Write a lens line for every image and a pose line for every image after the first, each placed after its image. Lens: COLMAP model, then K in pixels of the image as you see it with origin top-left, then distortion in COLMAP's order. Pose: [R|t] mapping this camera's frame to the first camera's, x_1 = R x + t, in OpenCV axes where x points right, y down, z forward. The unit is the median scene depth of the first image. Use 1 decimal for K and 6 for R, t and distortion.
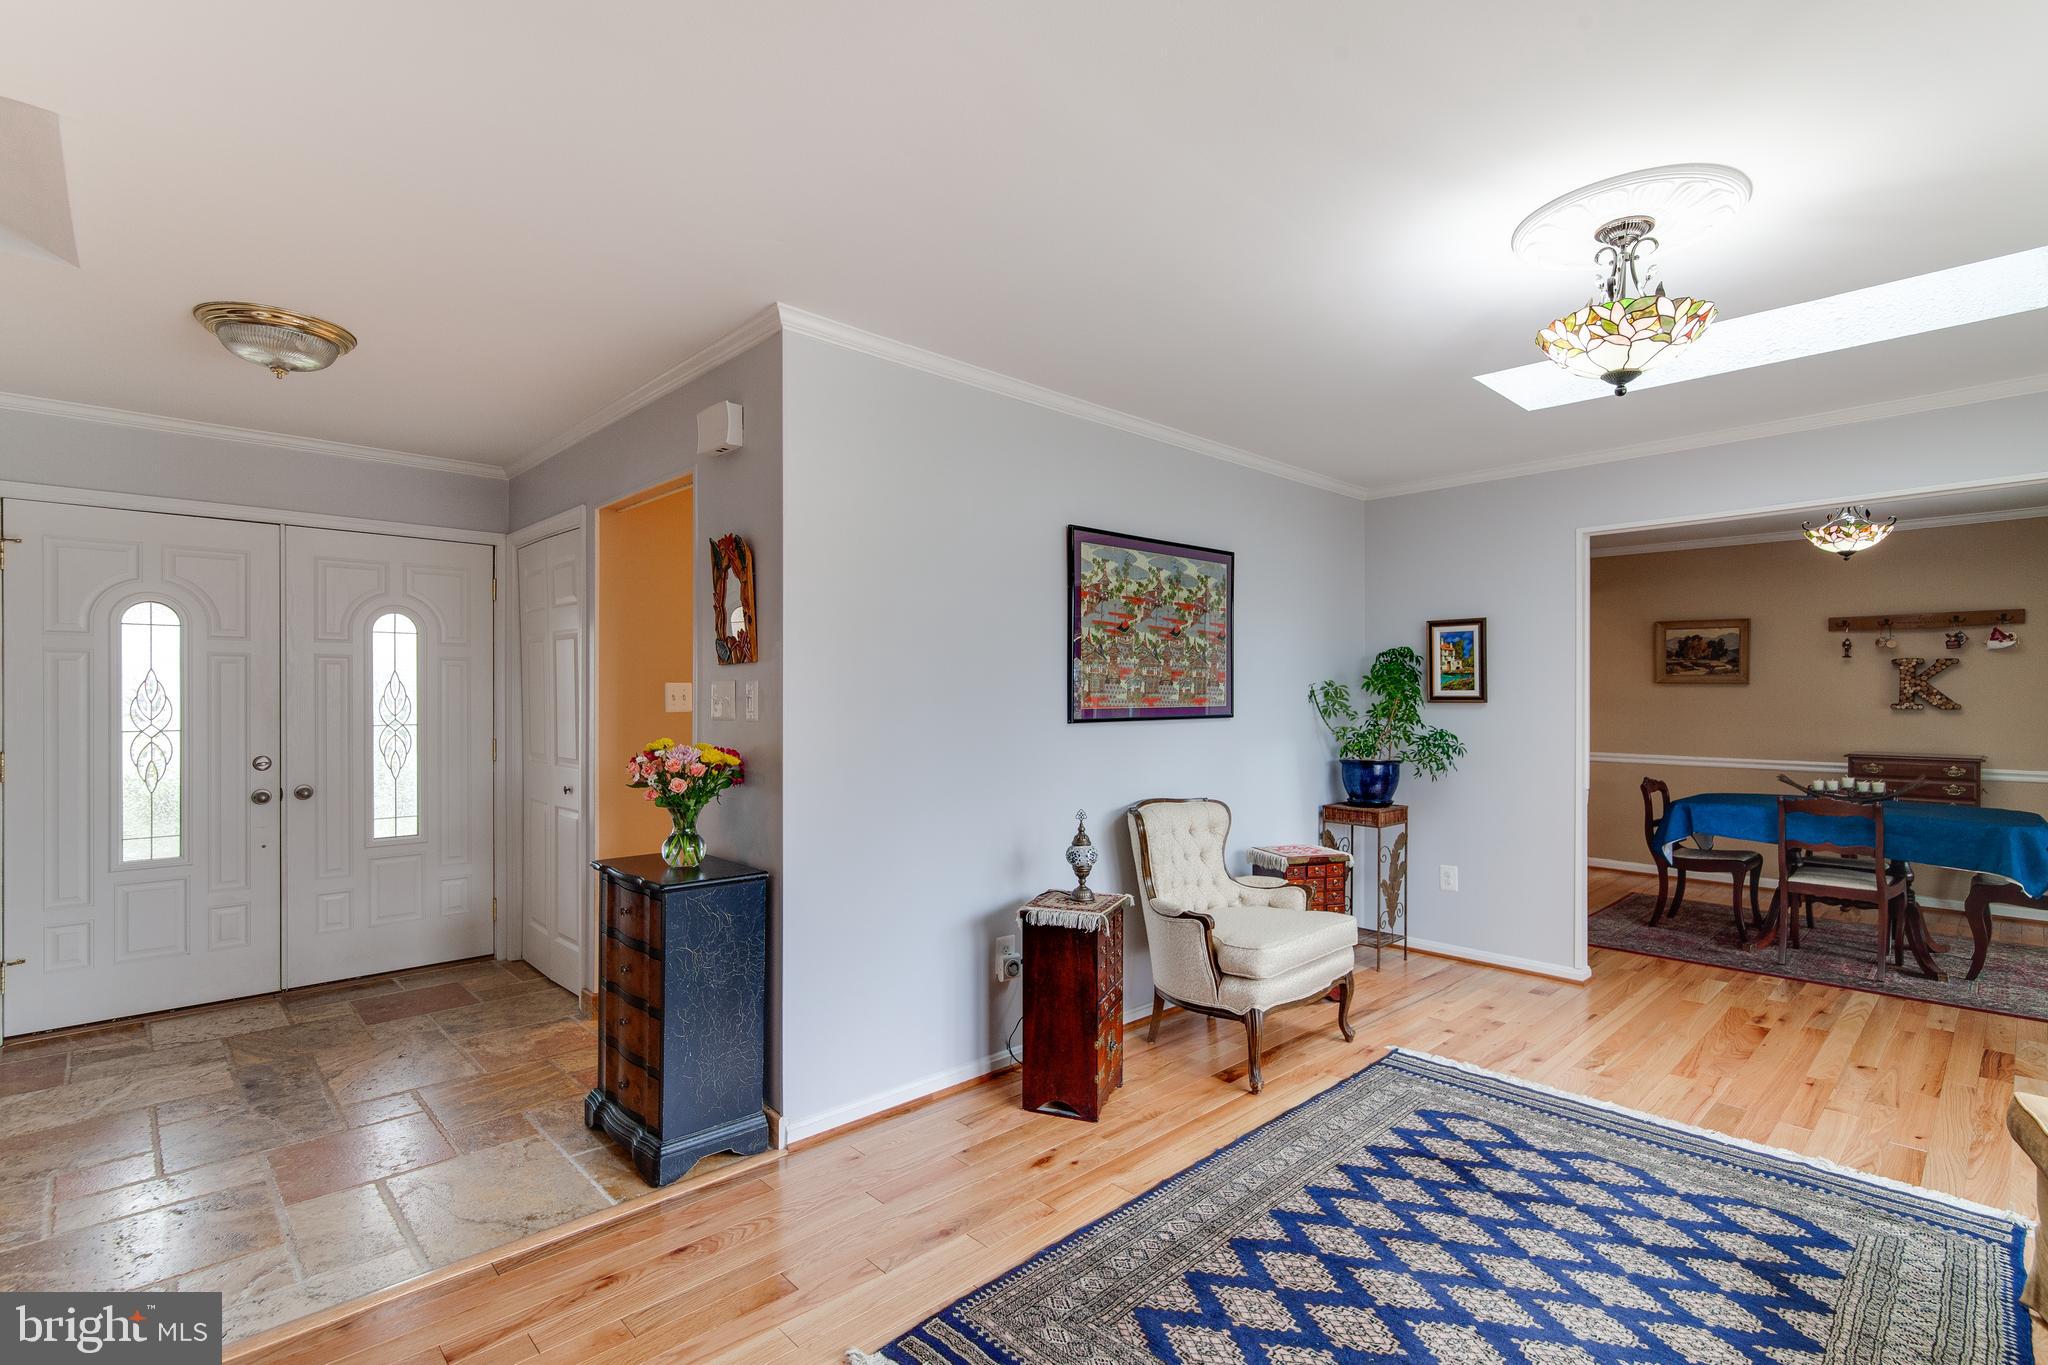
lens RADIAL K [[947.6, 0, 1025.3], [0, 947.6, 693.0], [0, 0, 1]] dist [-0.001438, 0.002232]
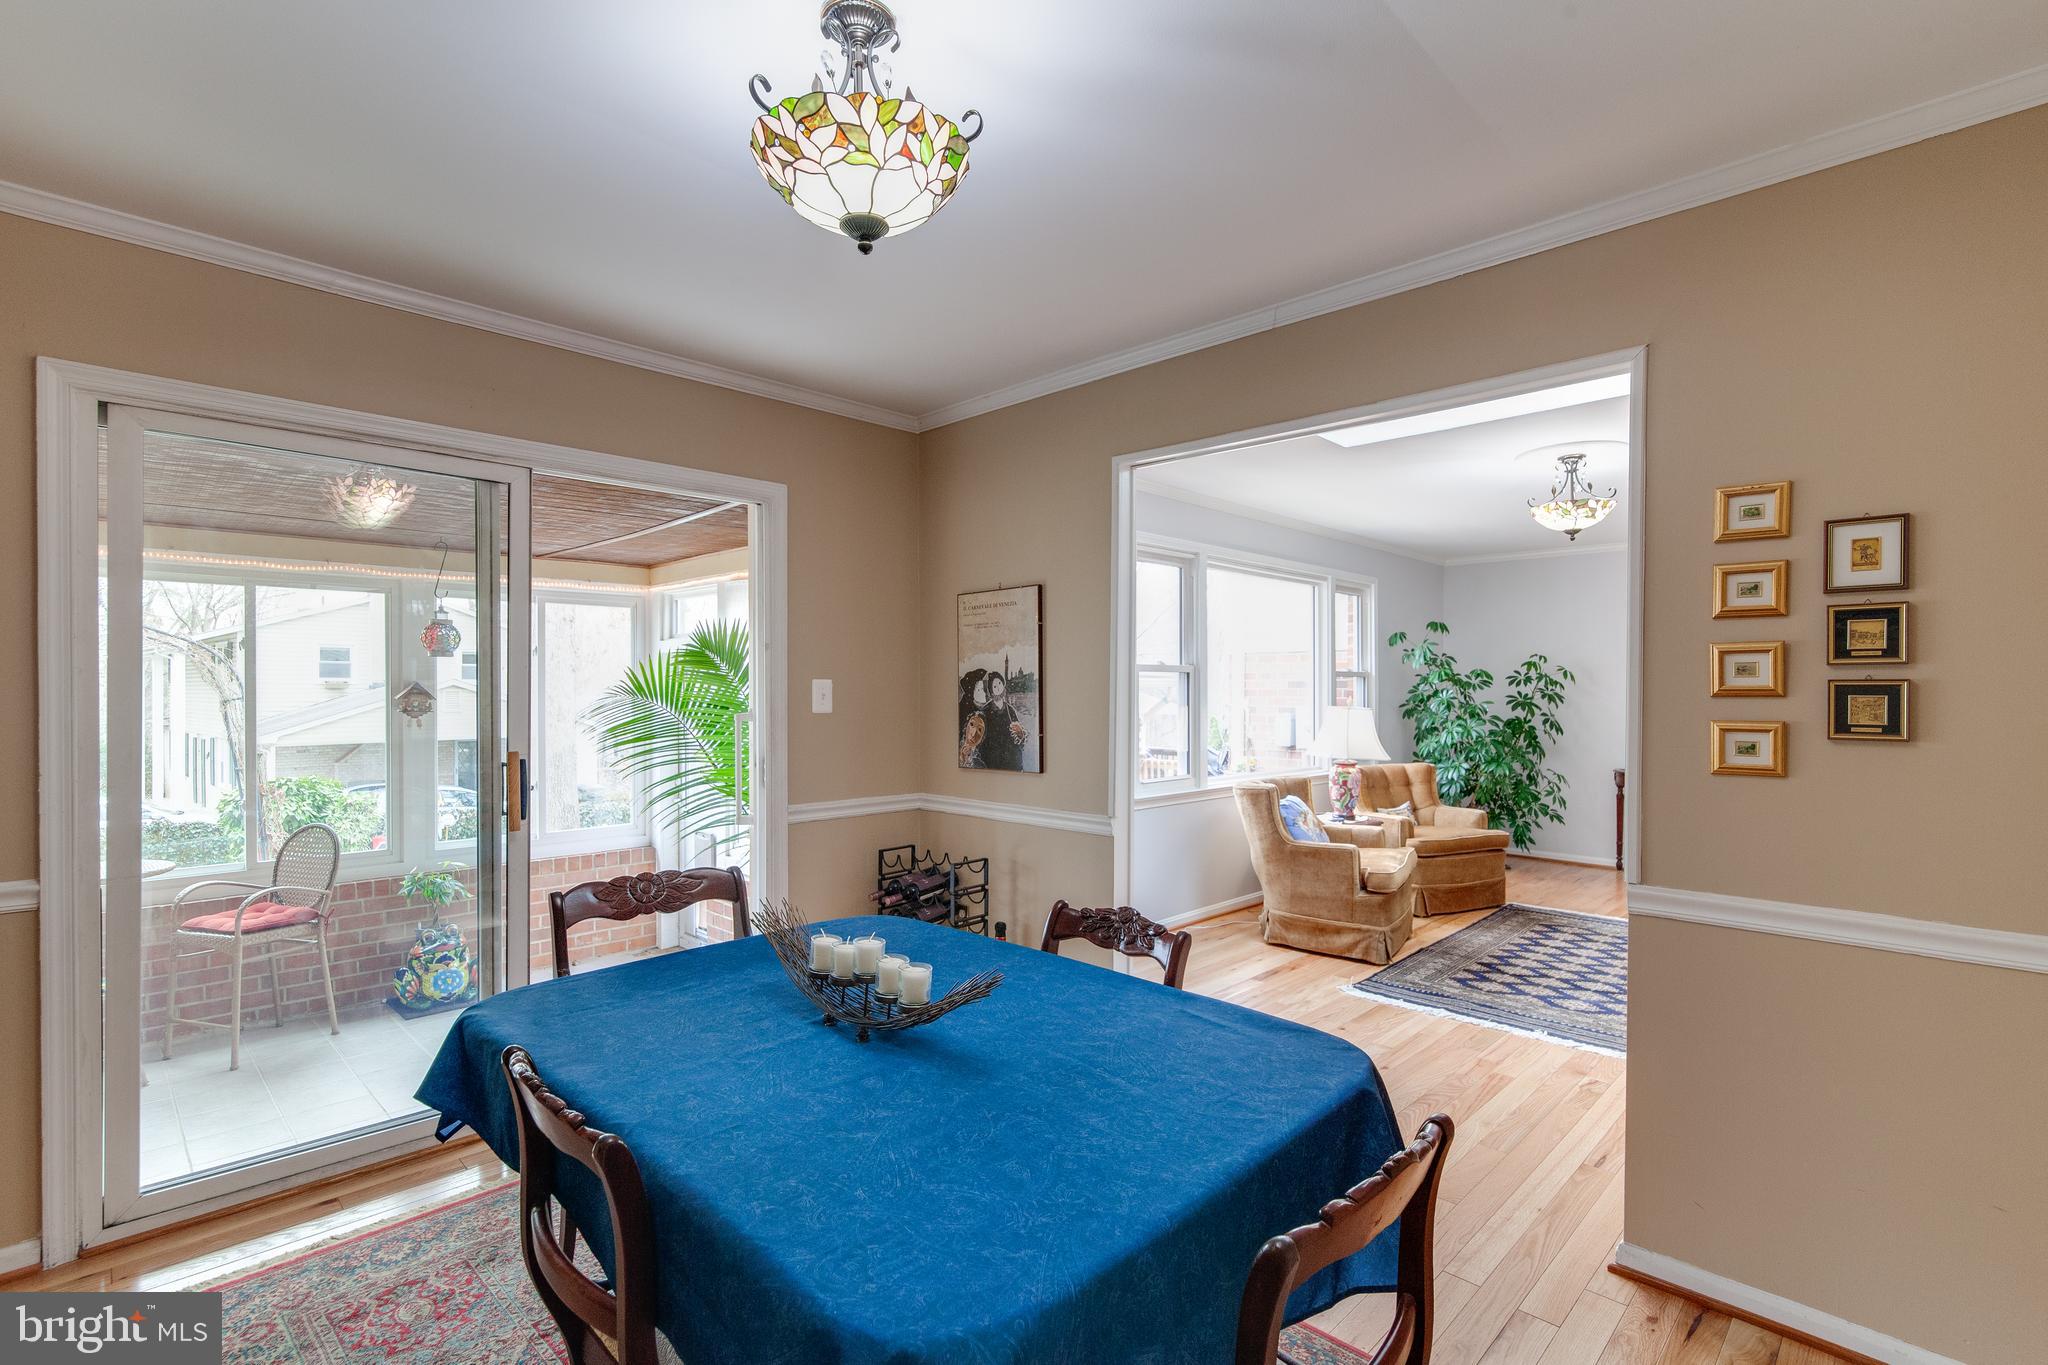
lens RADIAL K [[947.6, 0, 1022.1], [0, 947.6, 692.8], [0, 0, 1]] dist [-0.001438, 0.002232]
pose [[-0.999472, -0.001635, -0.032450, 1.133452], [-0.001509, 0.999991, -0.003895, 0.006098], [0.032457, -0.003844, -0.999466, 1.822906]]
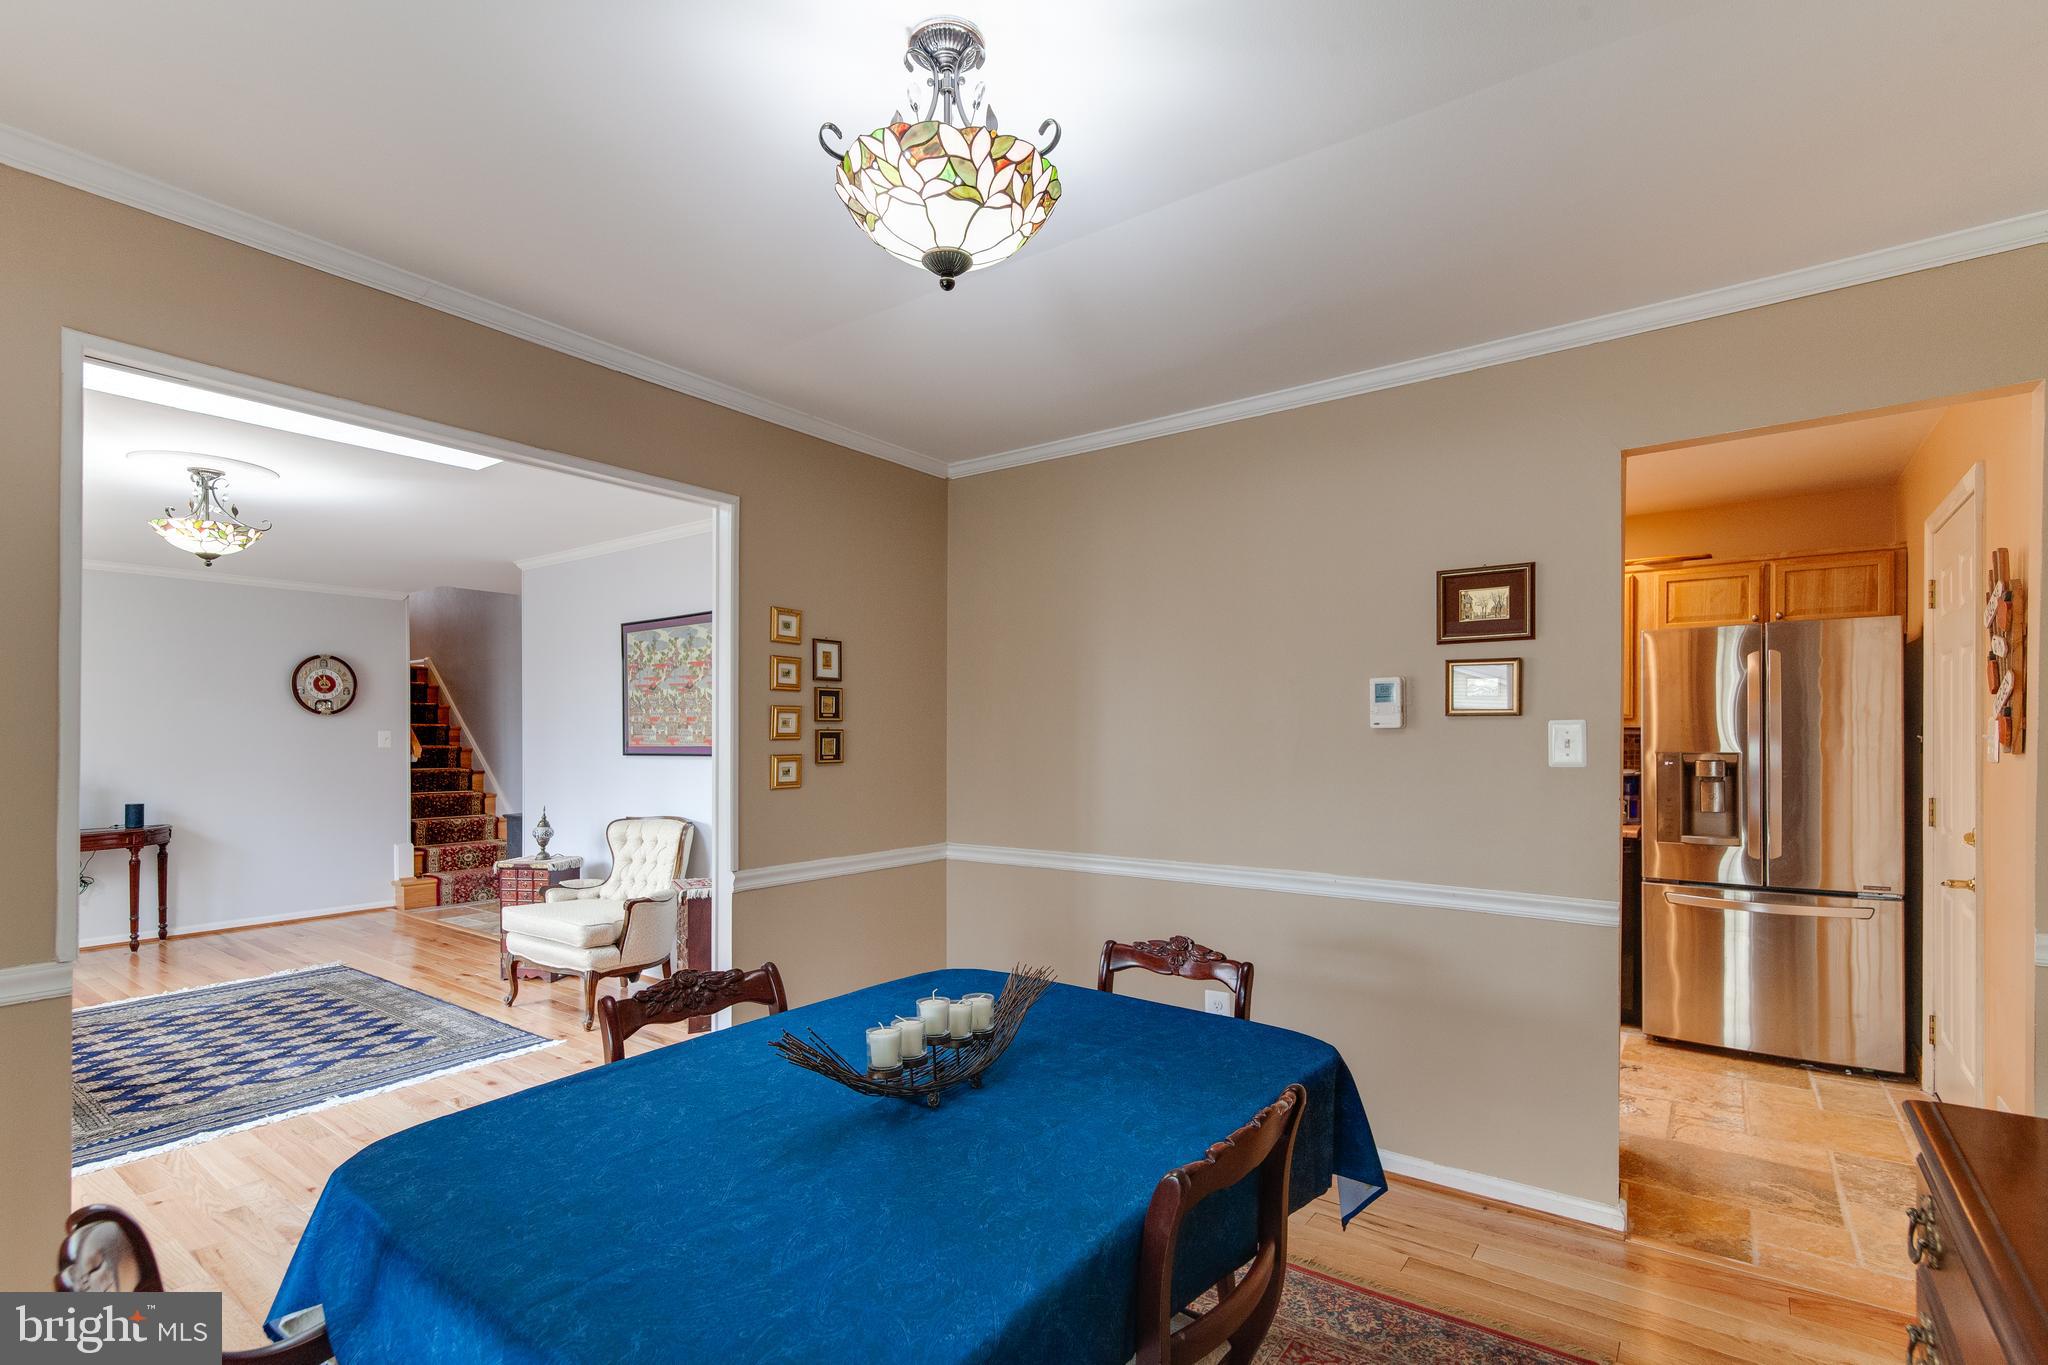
lens RADIAL K [[947.6, 0, 1023.3], [0, 947.6, 730.3], [0, 0, 1]] dist [-0.001438, 0.002232]
pose [[0.177022, -0.004094, -0.984198, 1.615850], [0.007903, 0.999965, -0.002739, 0.001051], [0.984175, -0.007293, 0.177048, 1.340841]]
